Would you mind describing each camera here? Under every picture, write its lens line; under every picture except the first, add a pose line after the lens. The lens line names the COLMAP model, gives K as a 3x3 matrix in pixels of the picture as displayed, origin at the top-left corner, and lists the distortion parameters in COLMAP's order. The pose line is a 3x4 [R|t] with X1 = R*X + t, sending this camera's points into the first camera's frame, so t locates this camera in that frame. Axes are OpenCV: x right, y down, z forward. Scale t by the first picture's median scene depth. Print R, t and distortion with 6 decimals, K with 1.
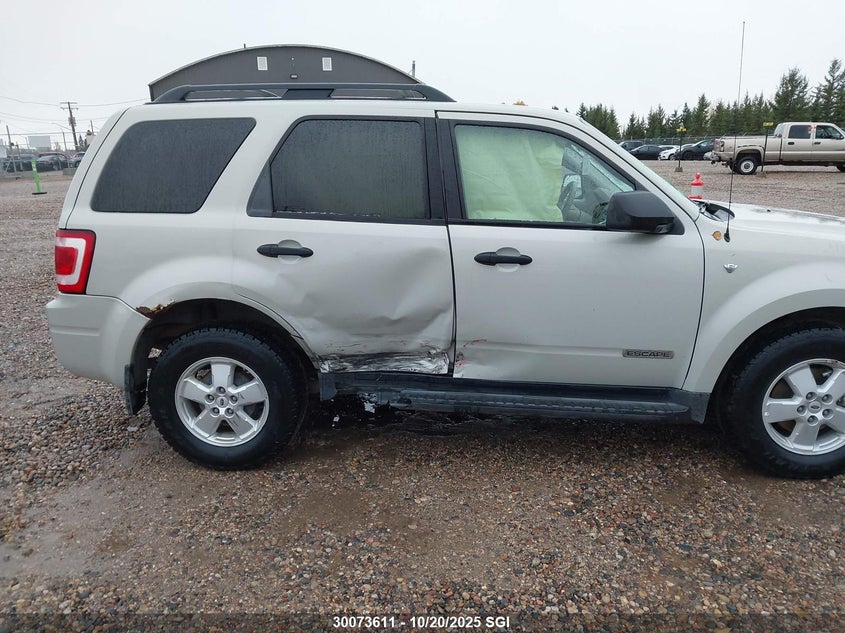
lens RADIAL K [[767.2, 0, 399.5], [0, 767.2, 326.8], [0, 0, 1]] dist [0.065357, -0.076573]
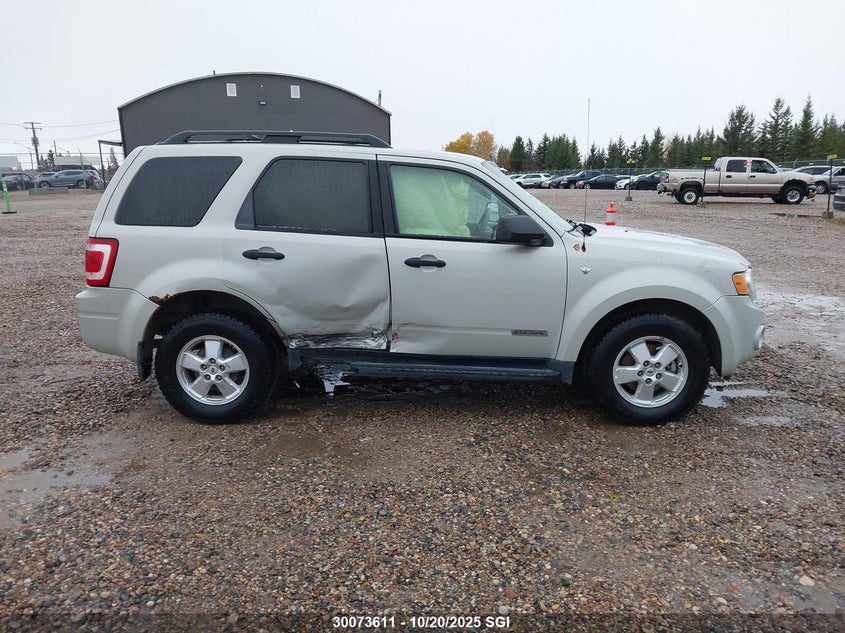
lens RADIAL K [[767.2, 0, 424.4], [0, 767.2, 313.7], [0, 0, 1]] dist [0.065357, -0.076573]
pose [[0.997226, 0.003519, 0.074355, 0.031335], [0.000035, 0.998860, -0.047737, 0.065943], [-0.074438, 0.047607, 0.996089, -0.347850]]
